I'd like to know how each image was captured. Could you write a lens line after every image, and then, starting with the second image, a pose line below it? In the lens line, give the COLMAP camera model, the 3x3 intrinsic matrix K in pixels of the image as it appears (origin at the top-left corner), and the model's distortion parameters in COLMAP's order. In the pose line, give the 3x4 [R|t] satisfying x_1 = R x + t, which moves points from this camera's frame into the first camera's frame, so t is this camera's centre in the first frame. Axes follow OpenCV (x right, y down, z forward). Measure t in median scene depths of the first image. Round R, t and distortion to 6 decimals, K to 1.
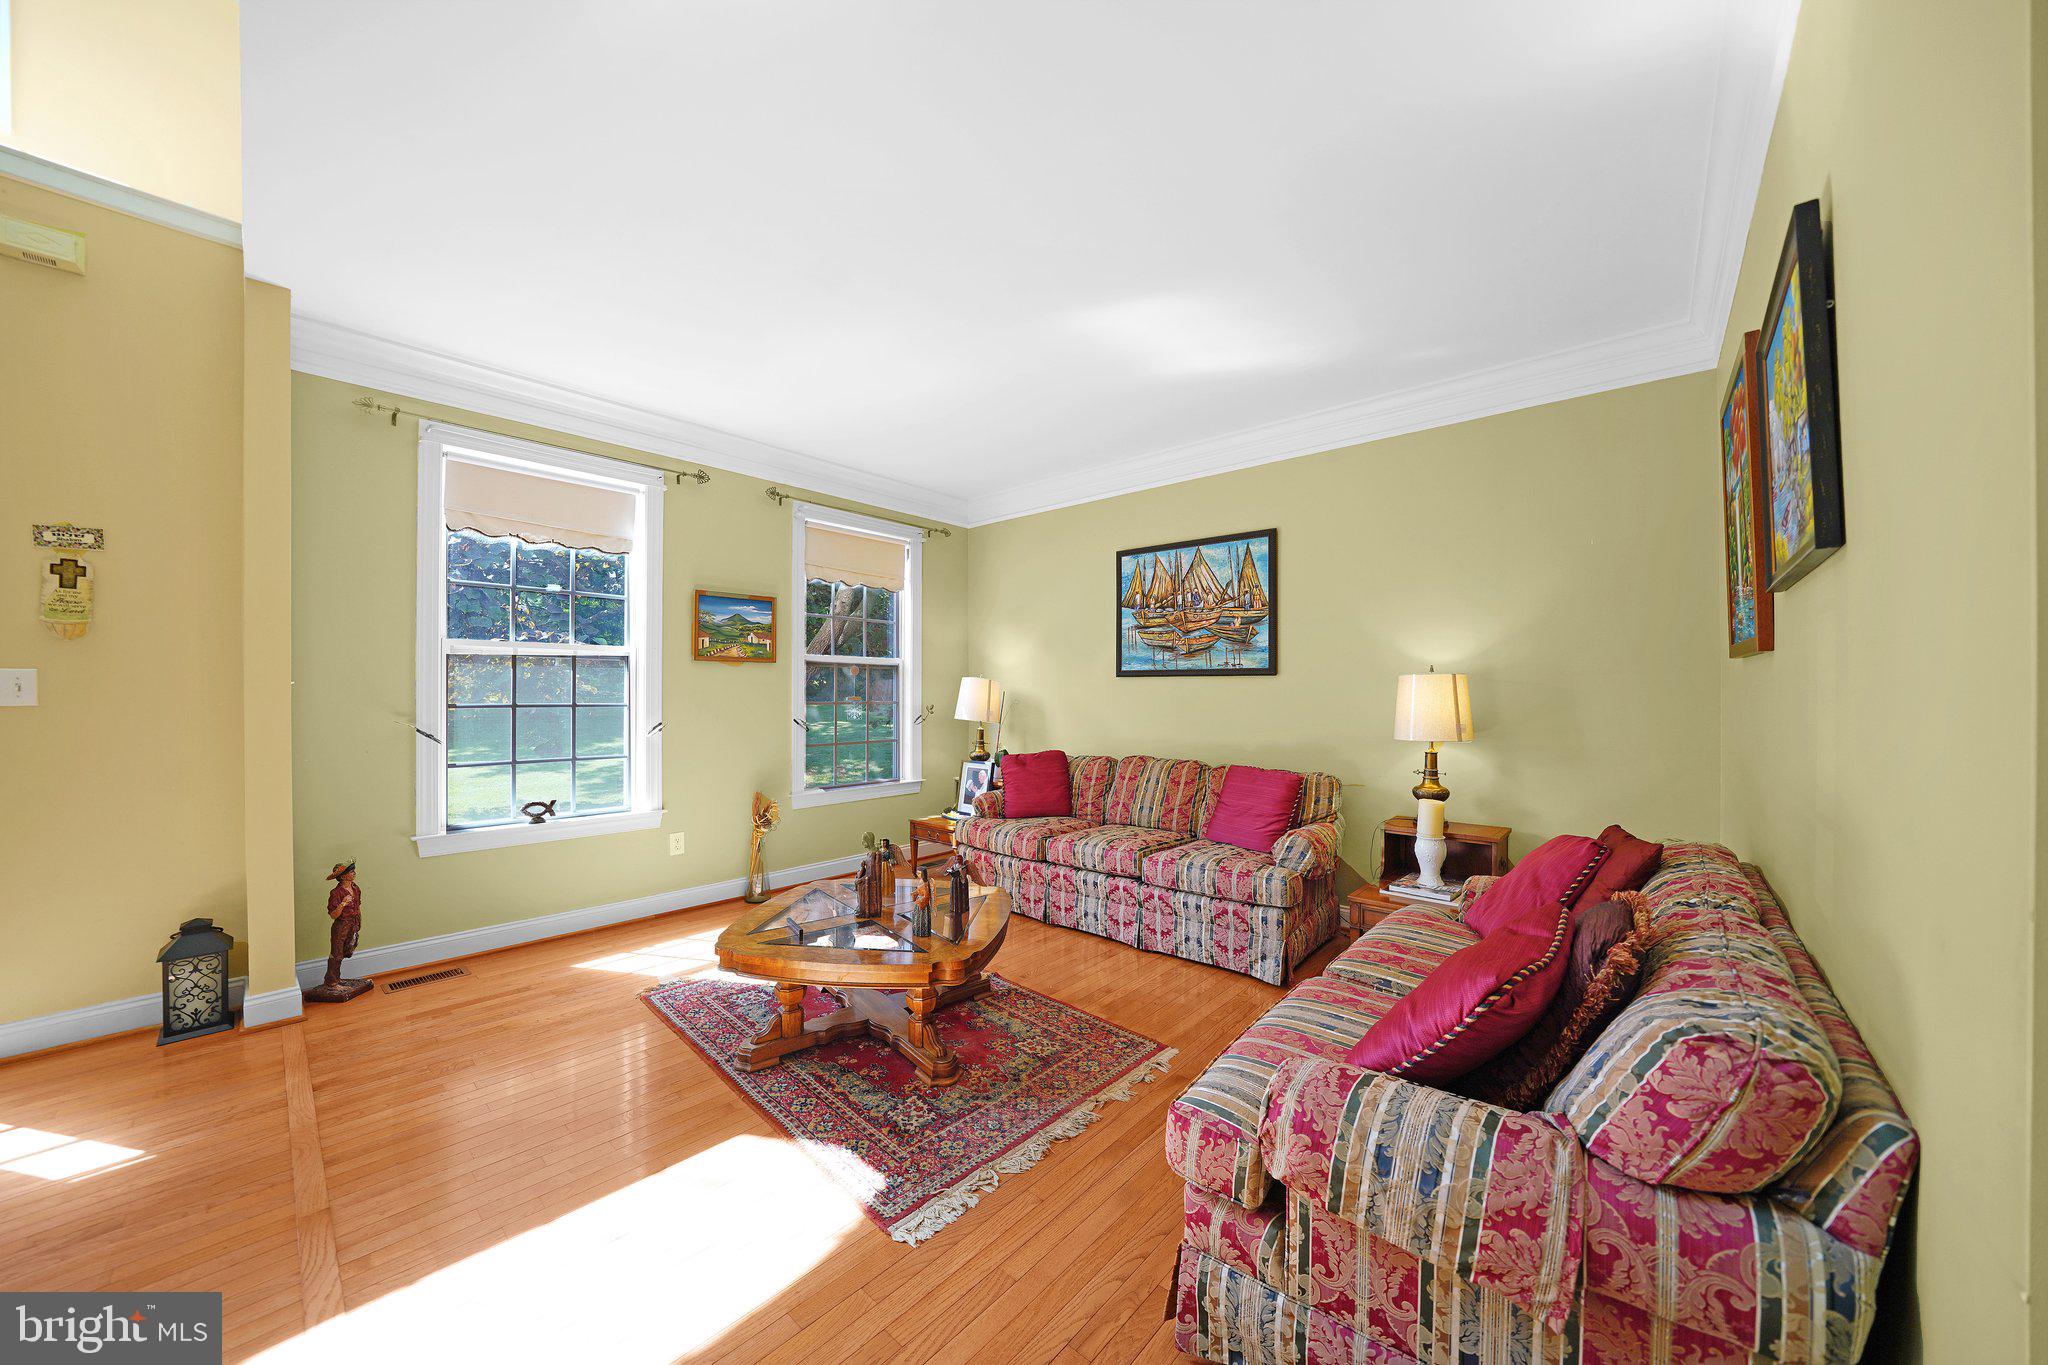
lens RADIAL K [[703.5, 0, 1022.6], [0, 703.5, 688.6], [0, 0, 1]] dist [-0.015438, 0.000041]
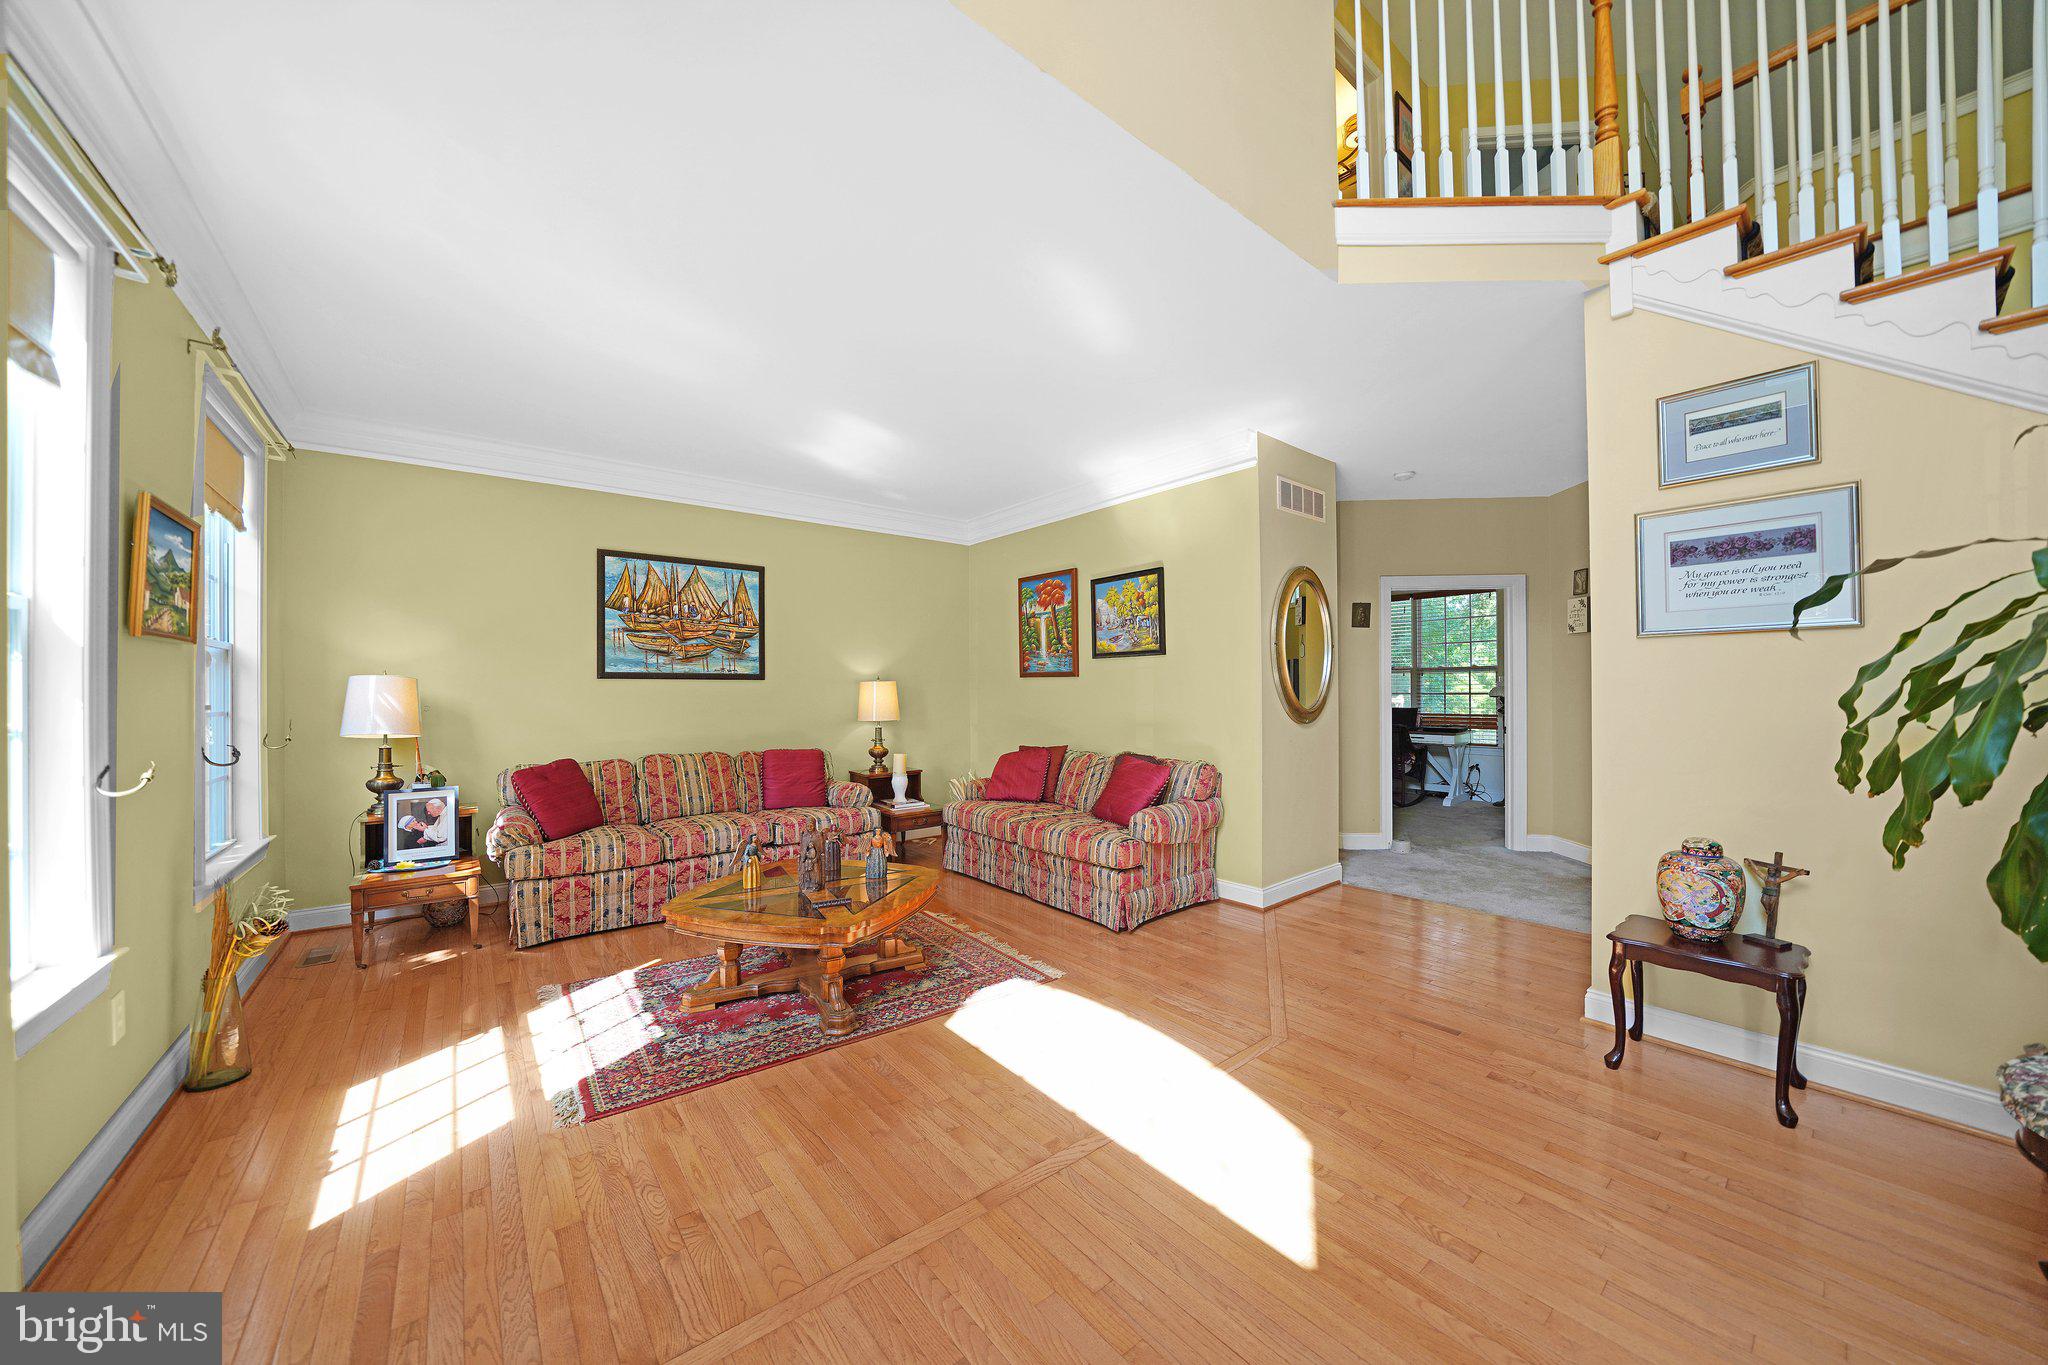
lens RADIAL K [[703.5, 0, 1021.7], [0, 703.5, 686.6], [0, 0, 1]] dist [-0.015438, 0.000041]
pose [[0.168652, 0.001141, 0.985675, -0.801838], [0.002536, 0.999996, -0.001591, -0.002723], [-0.985672, 0.002768, 0.168648, 0.294810]]
